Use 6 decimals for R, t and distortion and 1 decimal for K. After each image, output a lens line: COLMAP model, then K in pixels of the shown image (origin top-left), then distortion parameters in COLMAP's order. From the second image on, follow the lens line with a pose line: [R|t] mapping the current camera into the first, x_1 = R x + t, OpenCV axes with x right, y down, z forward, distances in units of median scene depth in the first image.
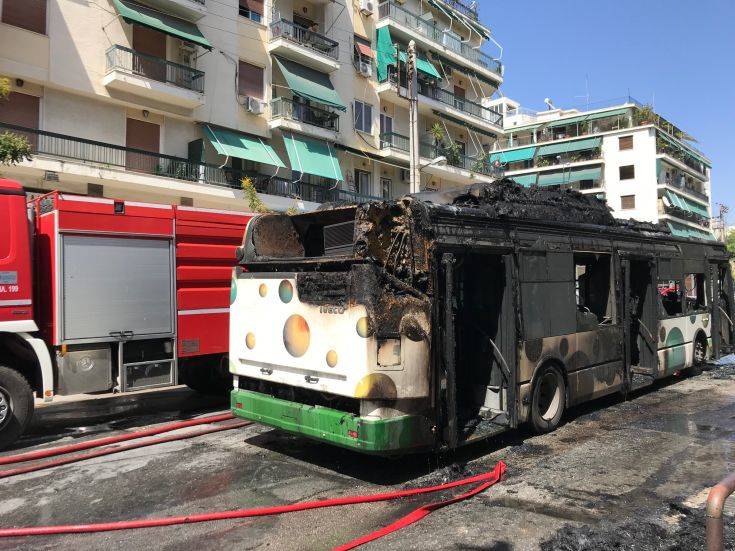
lens RADIAL K [[593.7, 0, 369.7], [0, 593.7, 275.1], [0, 0, 1]] dist [-0.000192, -0.008391]
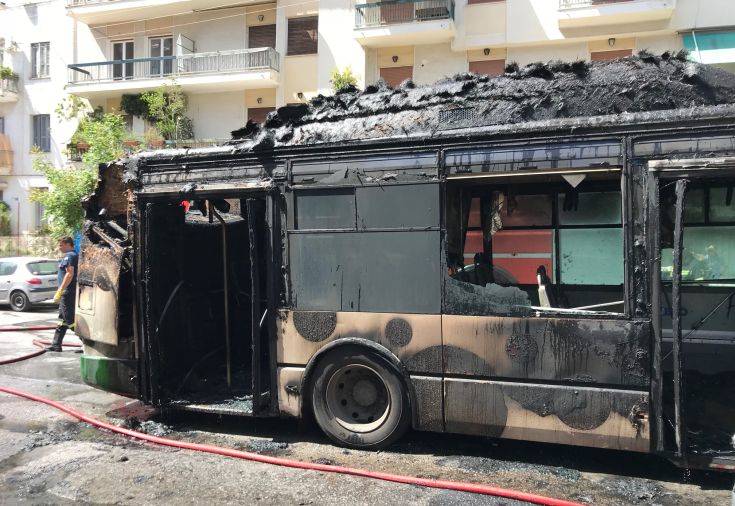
lens RADIAL K [[601.5, 0, 386.9], [0, 601.5, 282.4], [0, 0, 1]] dist [0.020189, -0.008527]
pose [[0.429385, 0.075376, -0.899970, 0.952681], [0.021160, 0.995398, 0.093465, 0.004779], [0.902874, -0.059176, 0.425814, 0.752786]]
